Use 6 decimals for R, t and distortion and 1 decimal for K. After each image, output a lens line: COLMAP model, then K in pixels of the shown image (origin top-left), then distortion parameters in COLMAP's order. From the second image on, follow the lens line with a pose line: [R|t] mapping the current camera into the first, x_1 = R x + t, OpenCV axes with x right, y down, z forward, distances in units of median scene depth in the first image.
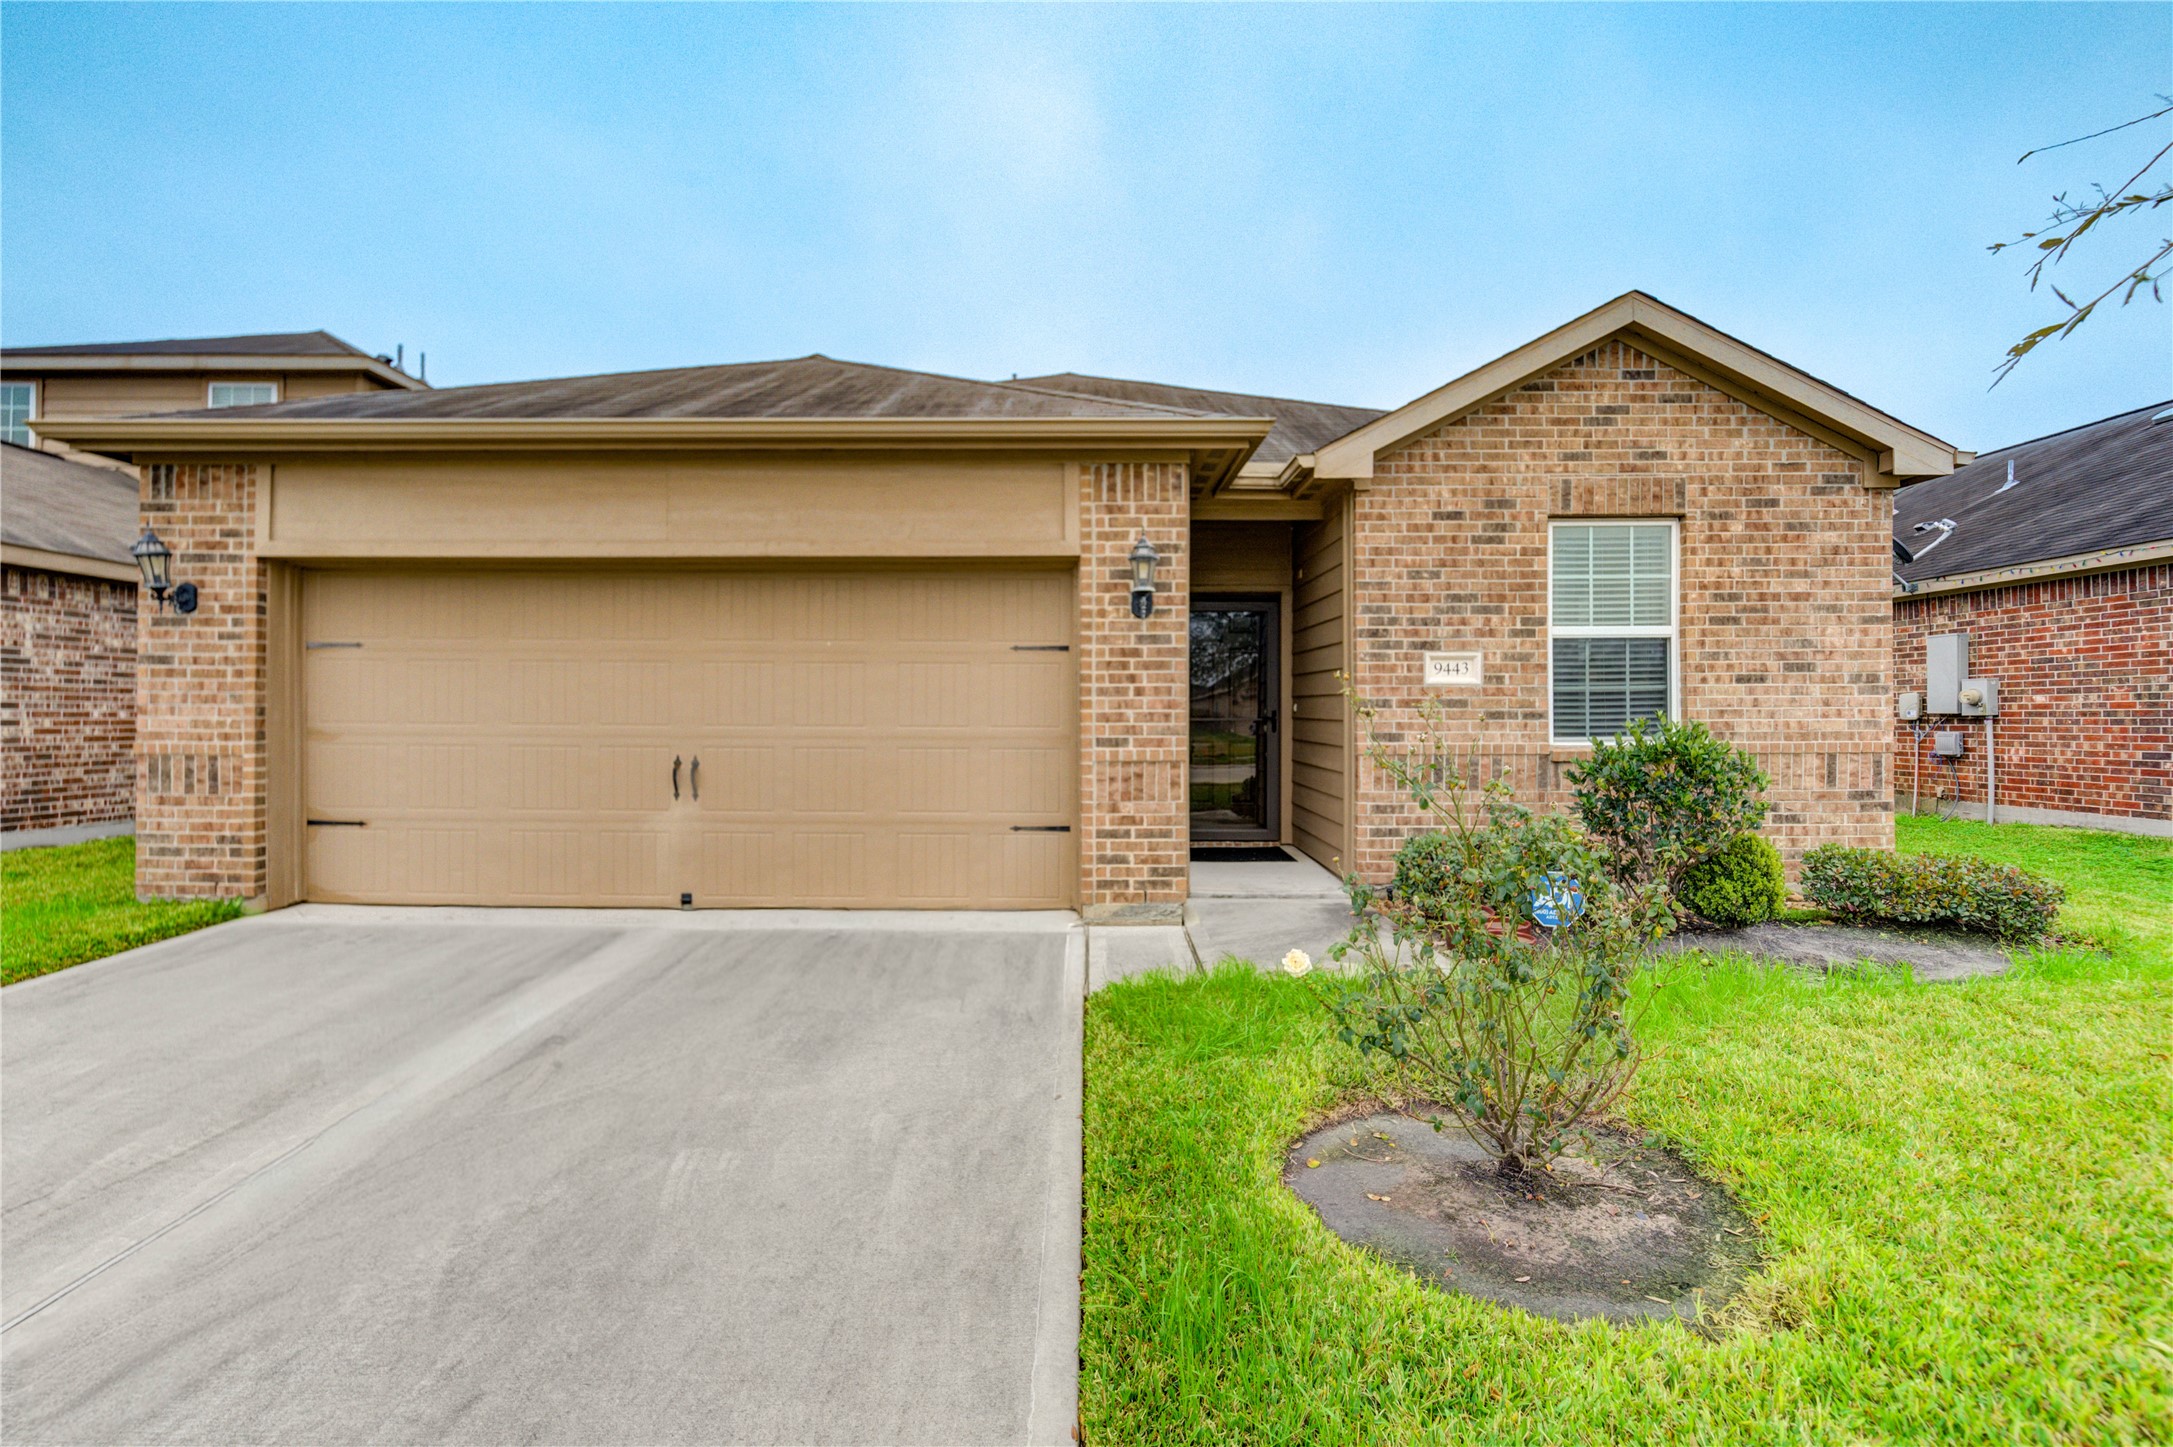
lens RADIAL K [[896.6, 0, 1085.9], [0, 896.6, 719.8], [0, 0, 1]] dist [-0.000122, -0.000045]
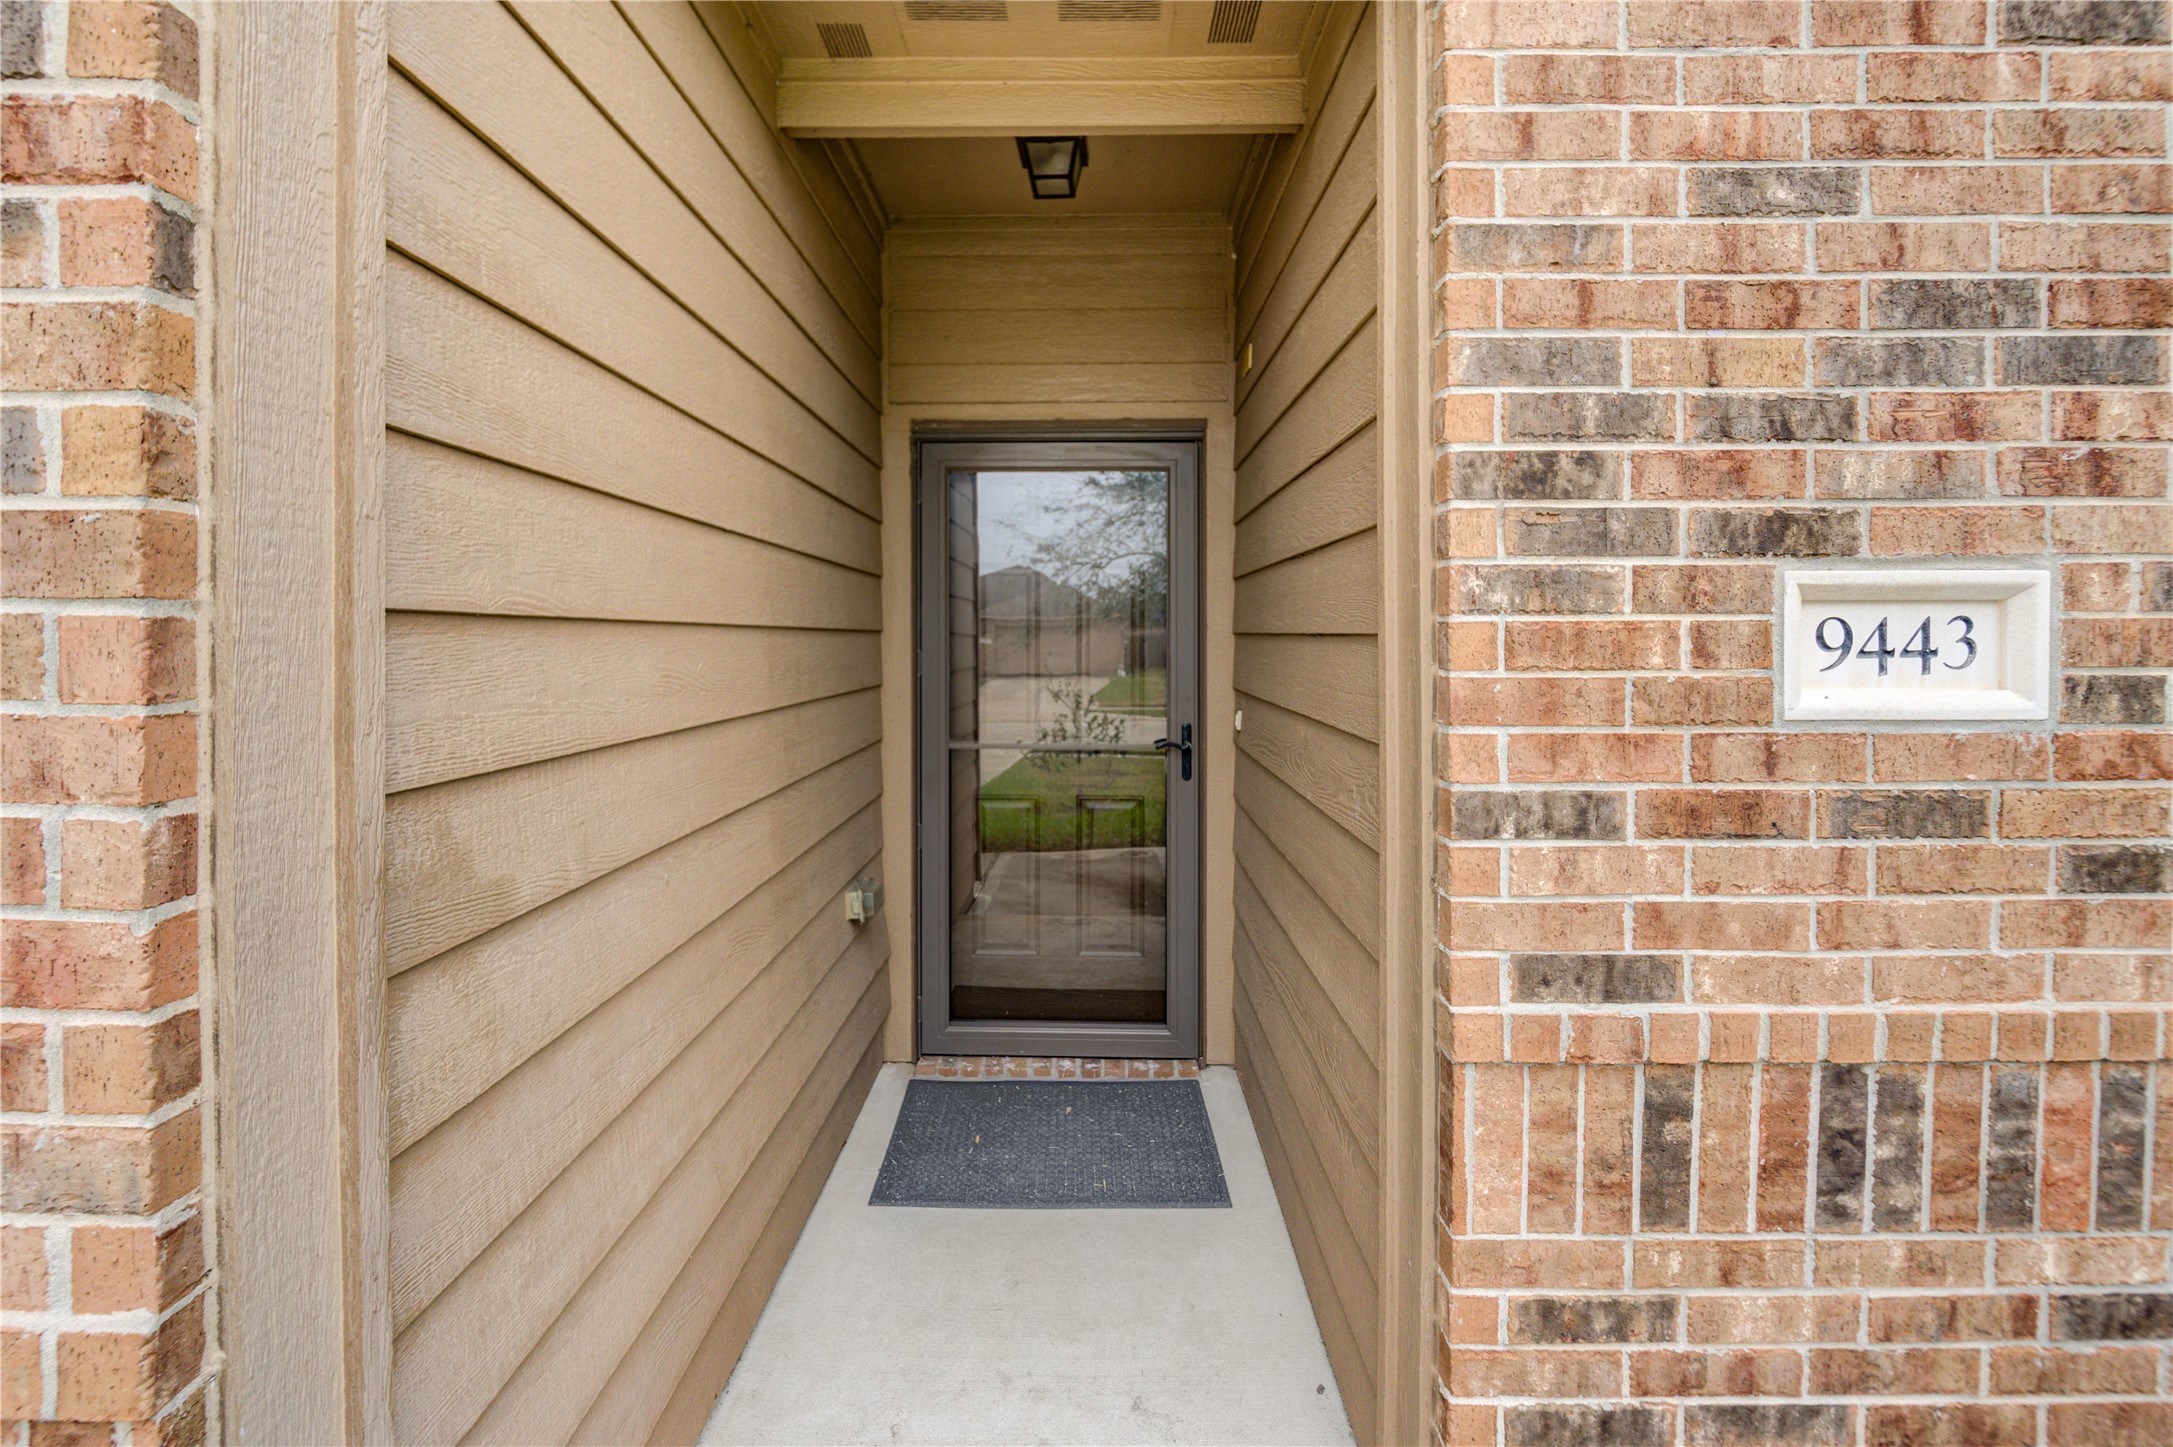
lens RADIAL K [[896.6, 0, 1084.3], [0, 896.6, 649.8], [0, 0, 1]] dist [-0.000122, -0.000045]
pose [[0.999928, 0.001176, -0.011948, 0.220251], [-0.001145, 0.999996, 0.002589, -0.056569], [0.011951, -0.002575, 0.999925, 0.790907]]
